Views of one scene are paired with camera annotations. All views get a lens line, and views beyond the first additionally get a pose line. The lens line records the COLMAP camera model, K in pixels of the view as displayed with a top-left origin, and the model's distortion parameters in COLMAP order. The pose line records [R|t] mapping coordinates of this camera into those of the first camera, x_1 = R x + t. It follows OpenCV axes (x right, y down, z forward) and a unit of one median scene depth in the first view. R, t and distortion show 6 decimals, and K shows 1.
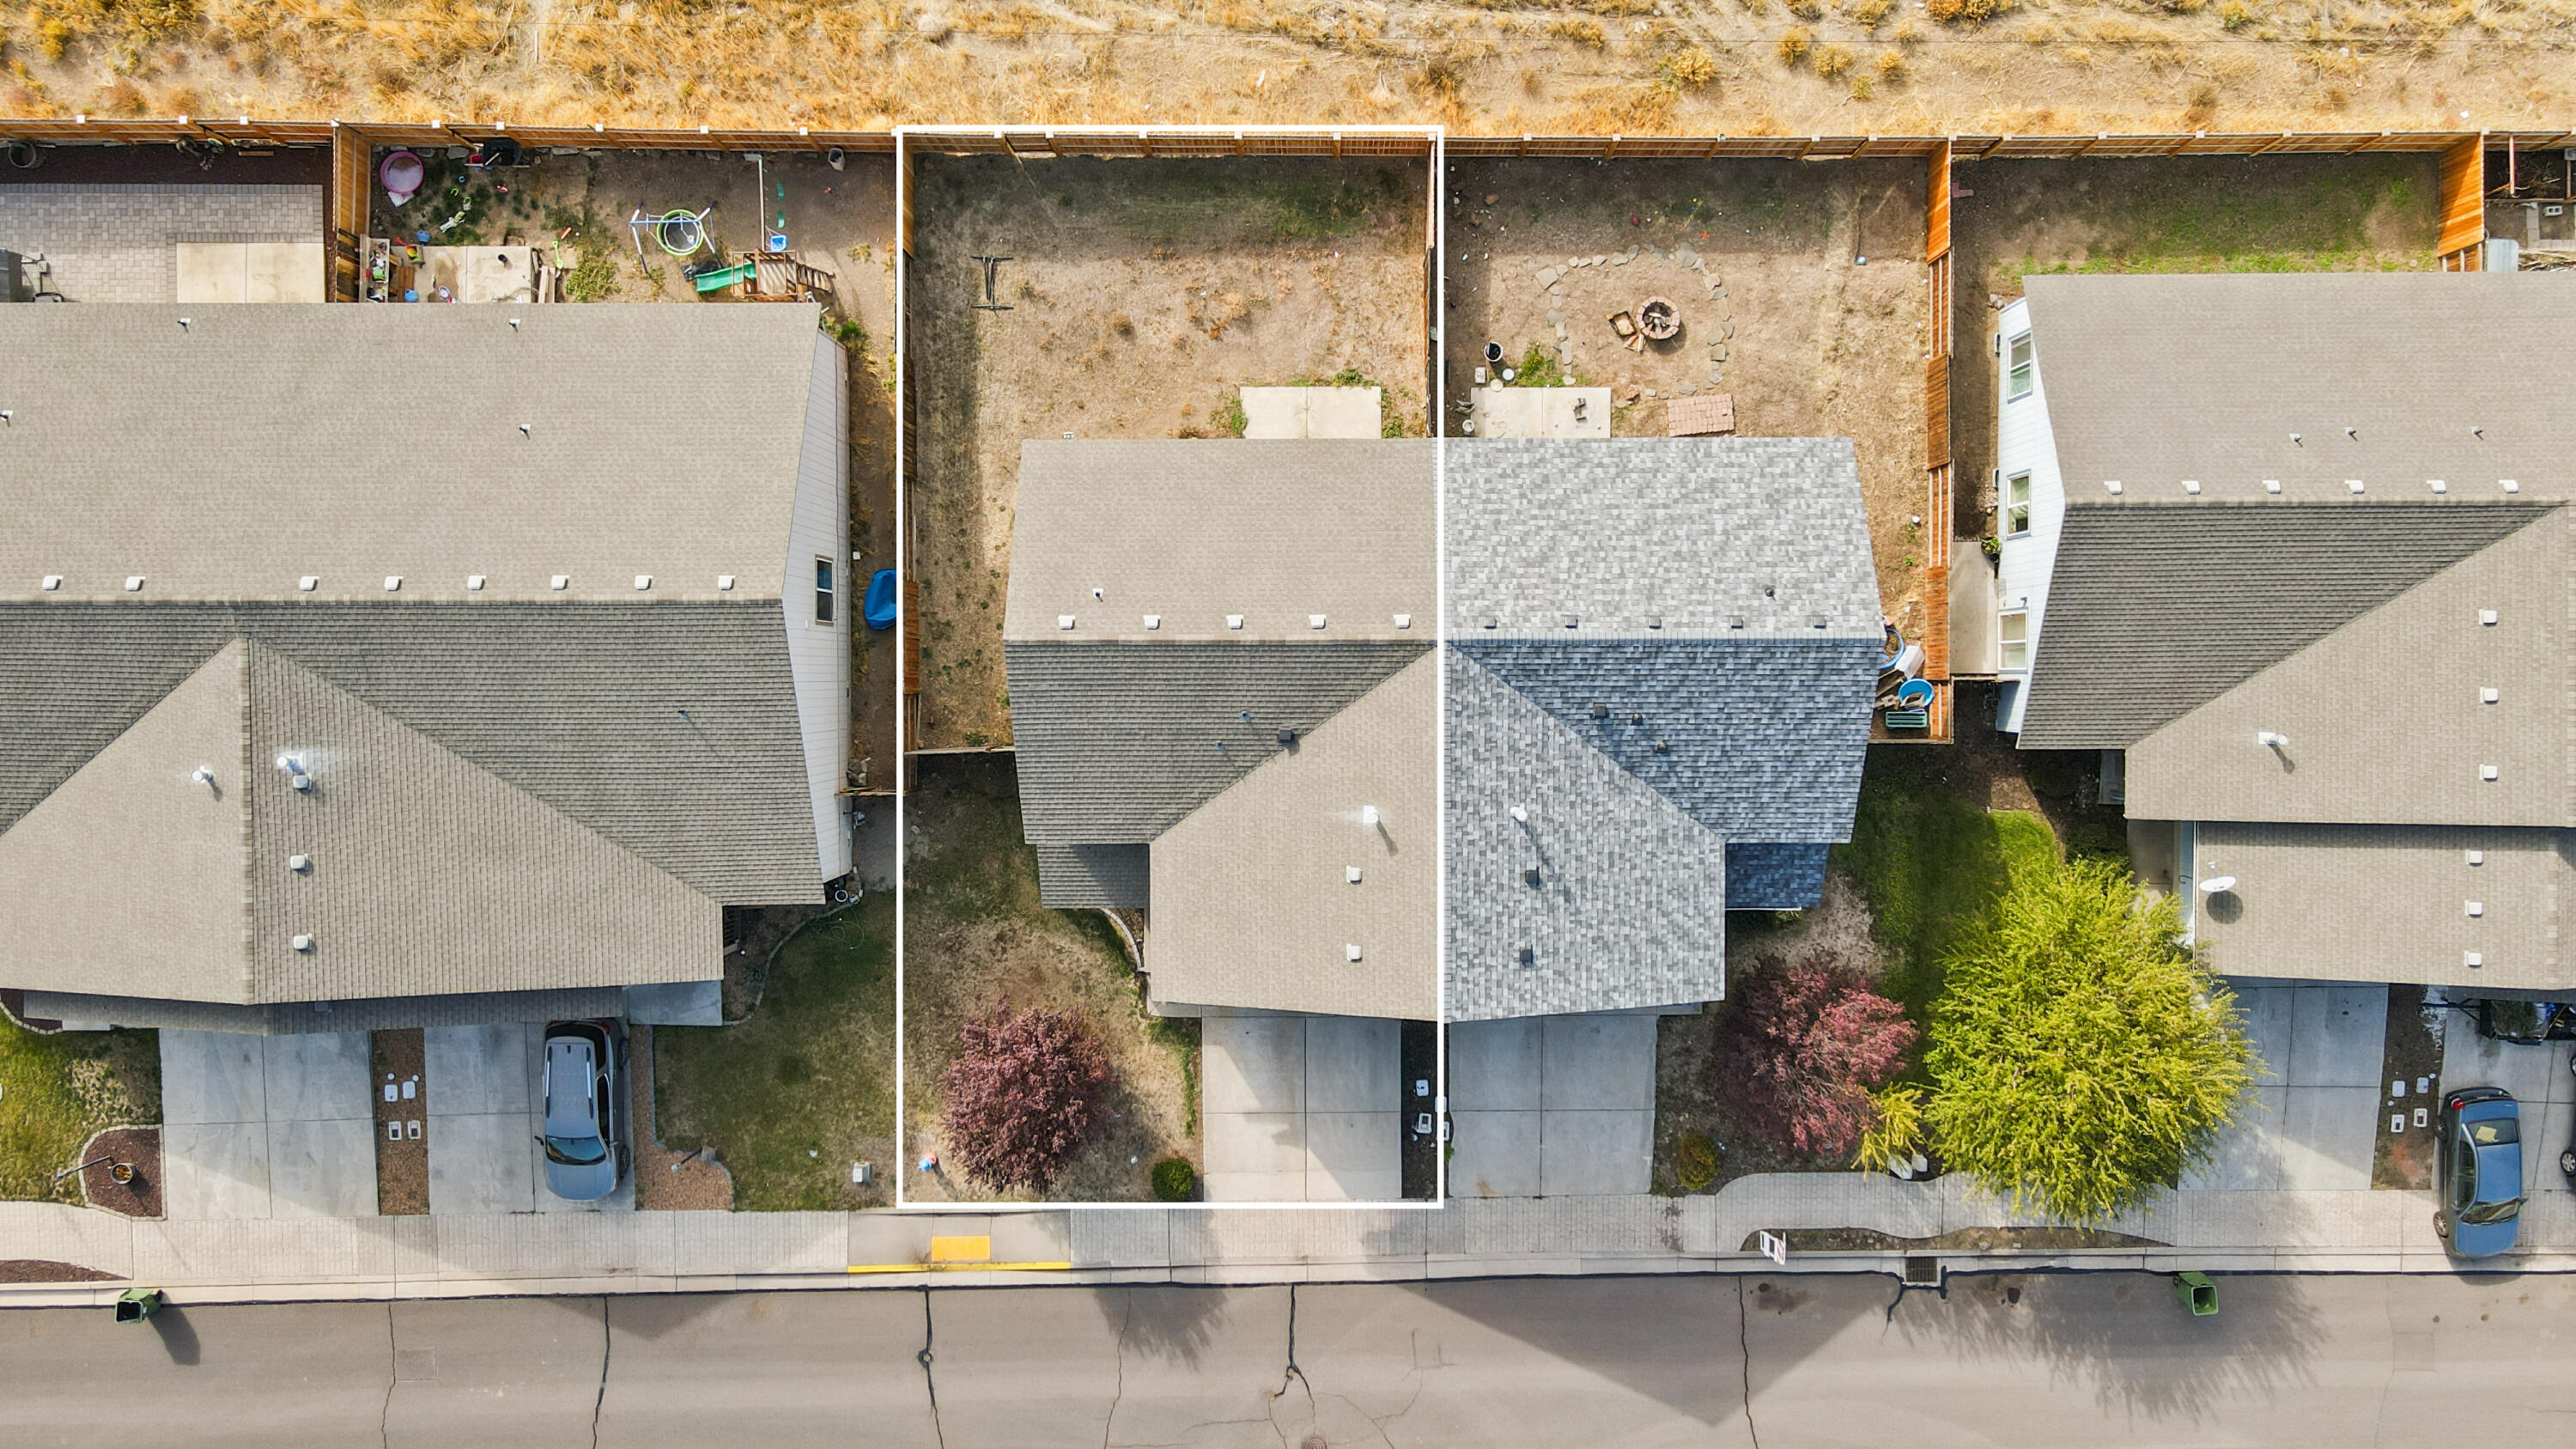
lens RADIAL K [[1837.7, 0, 1291.1], [0, 1837.7, 717.9], [0, 0, 1]] dist [0.010265, 0.029717]
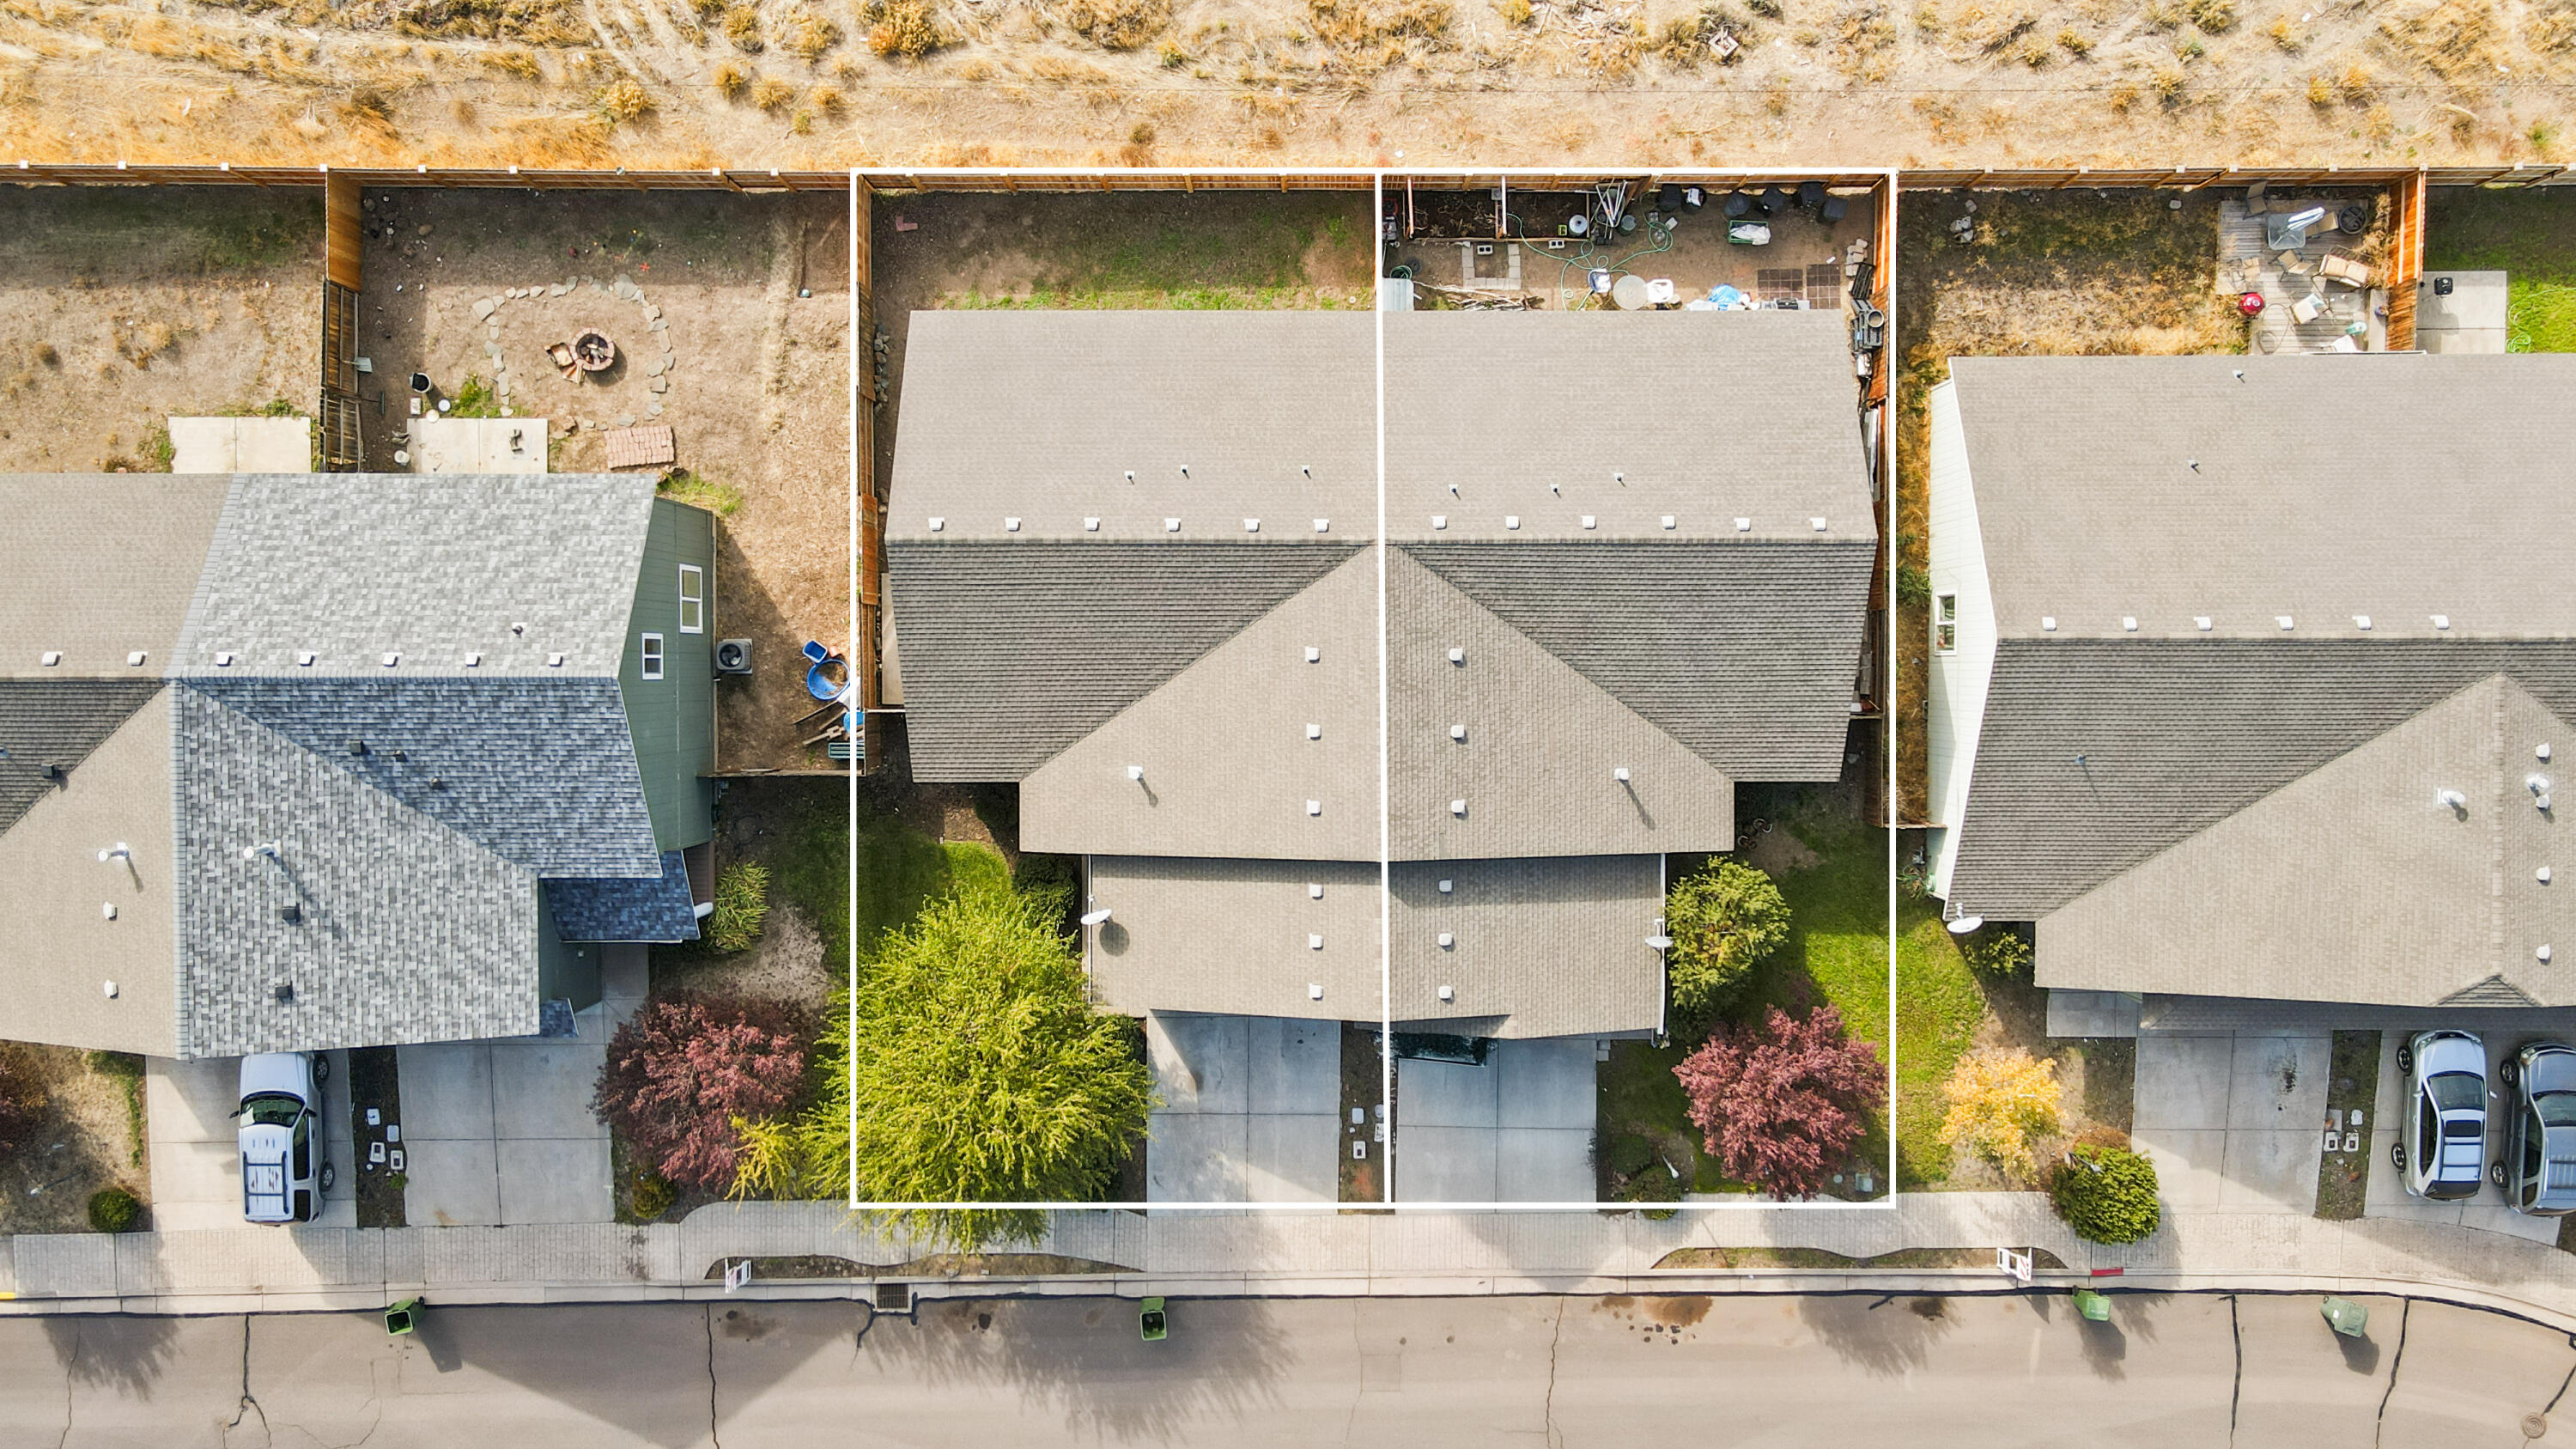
lens RADIAL K [[1844.1, 0, 1275.6], [0, 1844.1, 722.2], [0, 0, 1]] dist [0.008772, 0.013562]
pose [[0.999998, 0.001666, -0.001259, 0.568180], [-0.001660, 0.999986, 0.004959, -0.019991], [0.001267, -0.004956, 0.999987, -0.006152]]
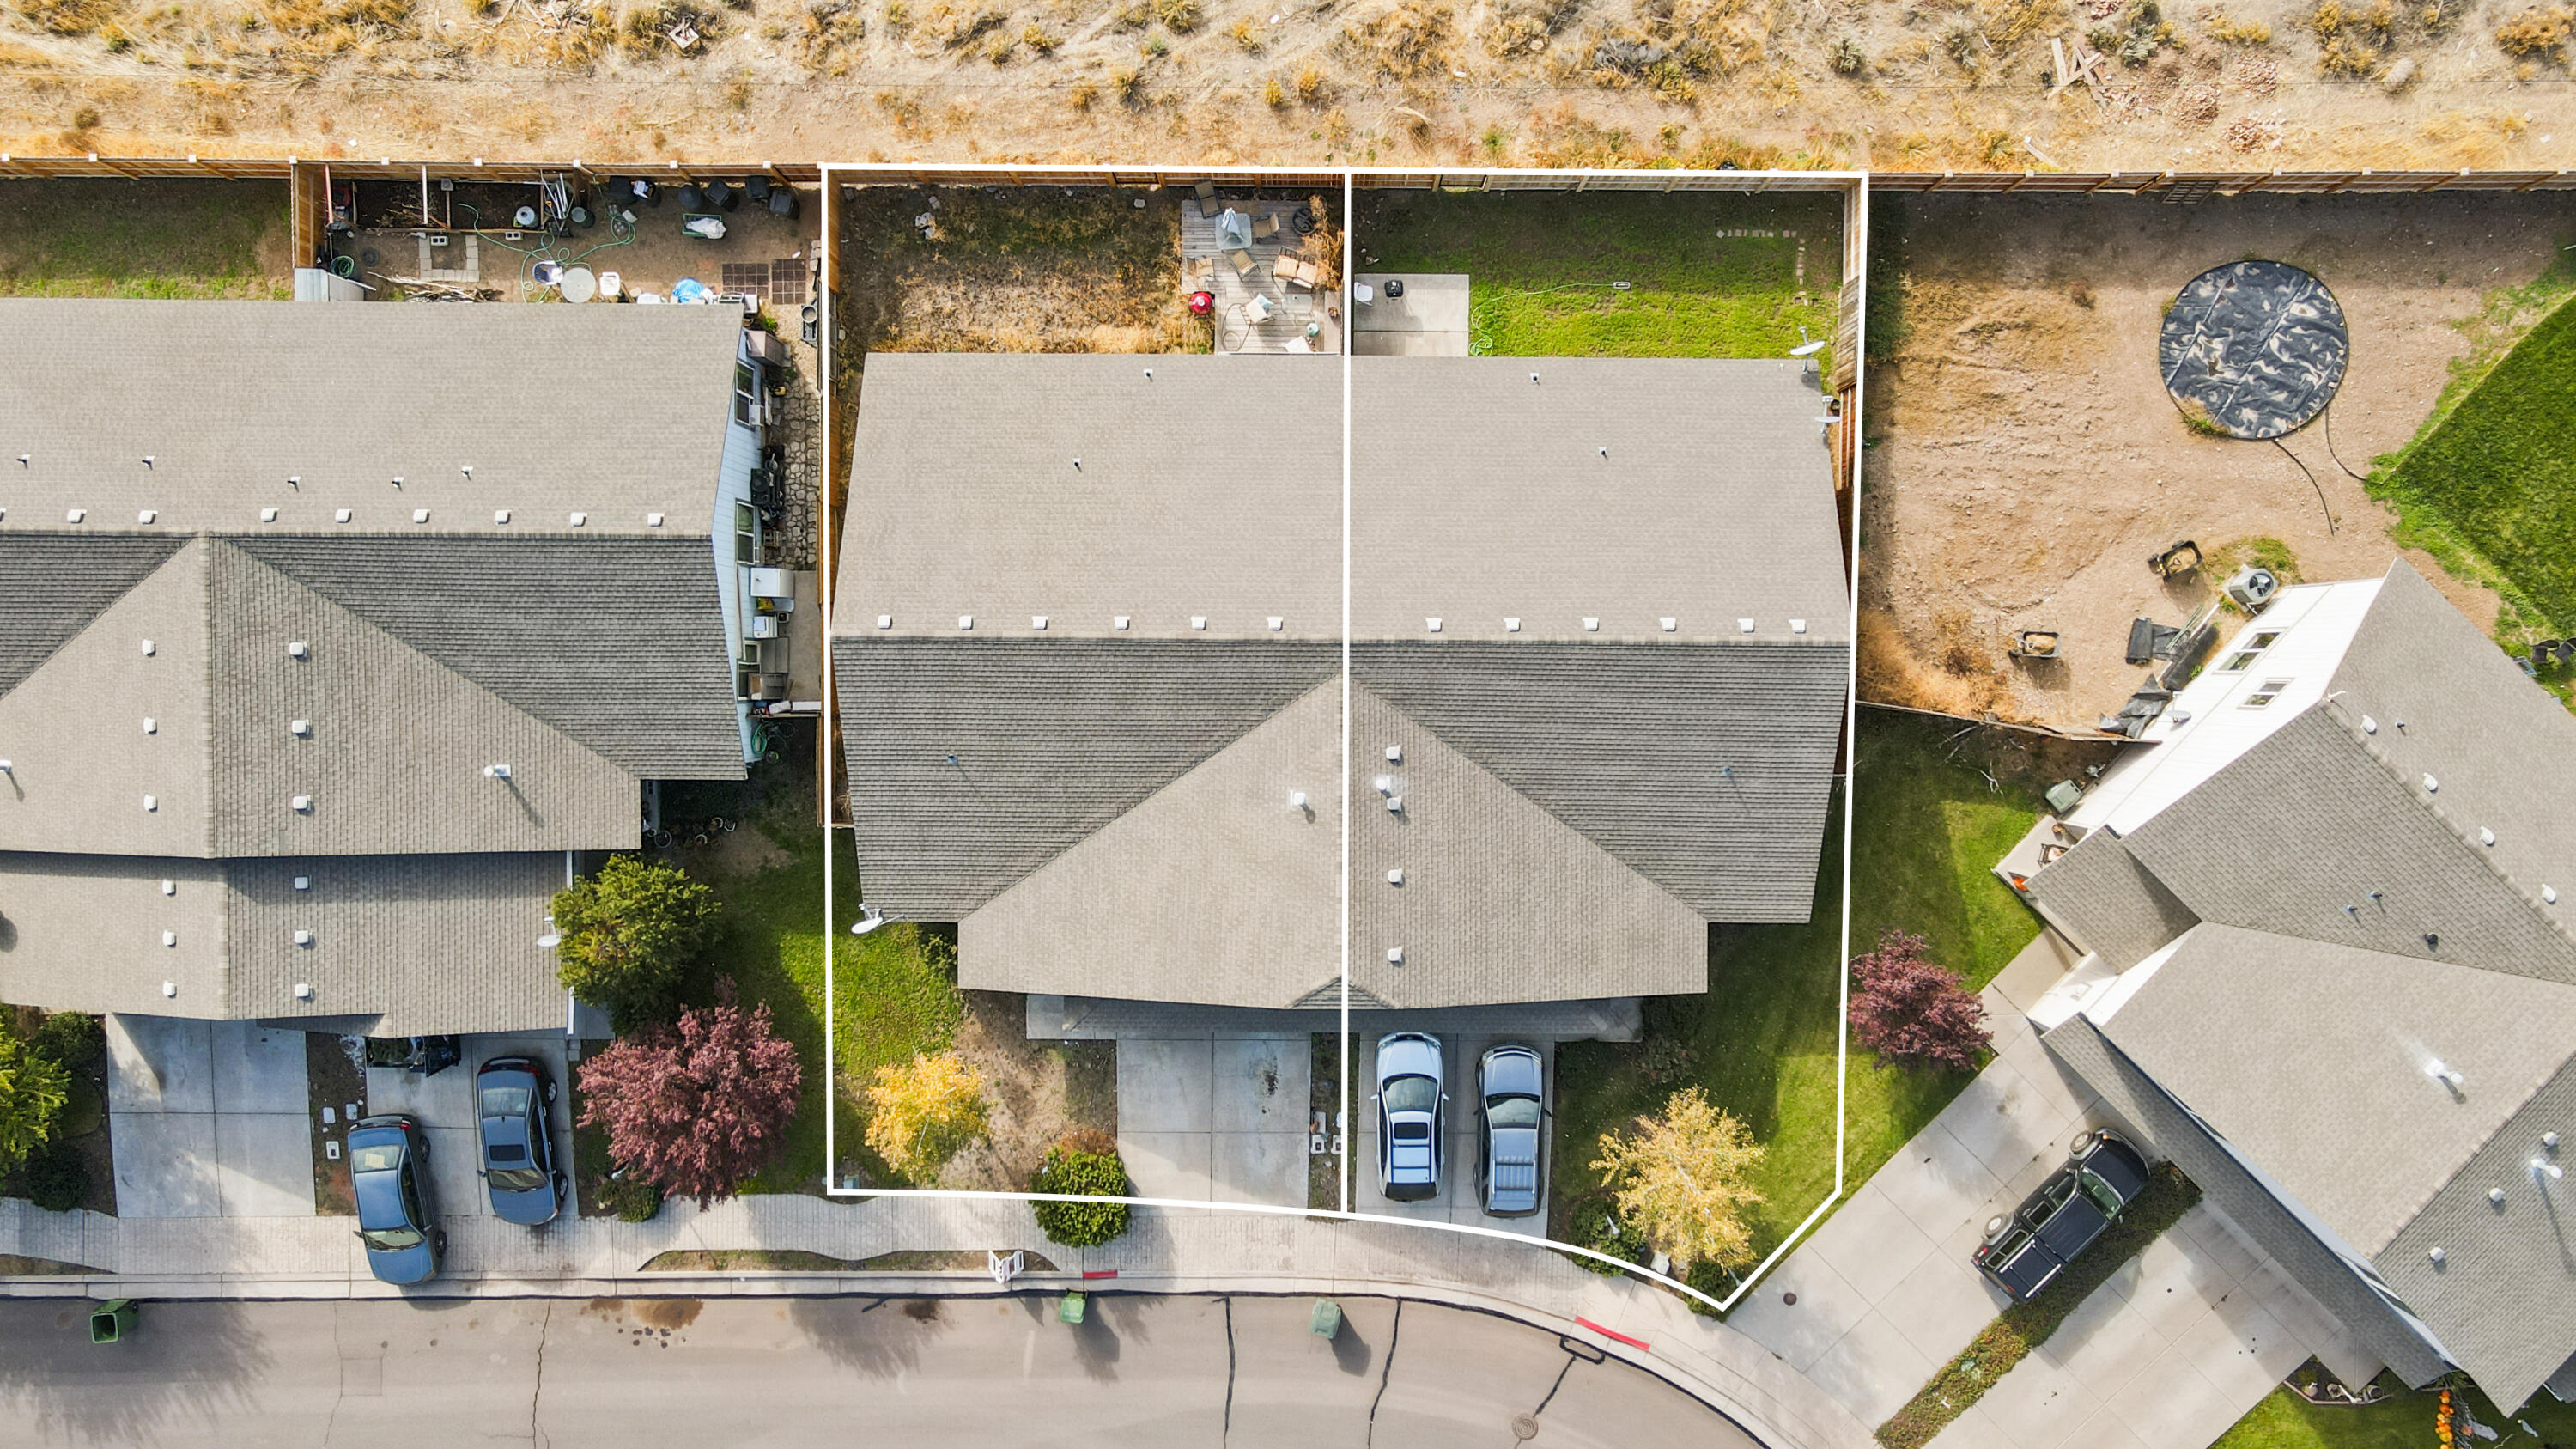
lens RADIAL K [[1859.2, 0, 1288.0], [0, 1859.2, 724.5], [0, 0, 1]] dist [-0.000463, 0.007240]
pose [[0.999932, 0.008118, 0.008425, 1.133766], [-0.008159, 0.999955, 0.004915, -0.020535], [-0.008385, -0.004984, 0.999952, -0.006652]]
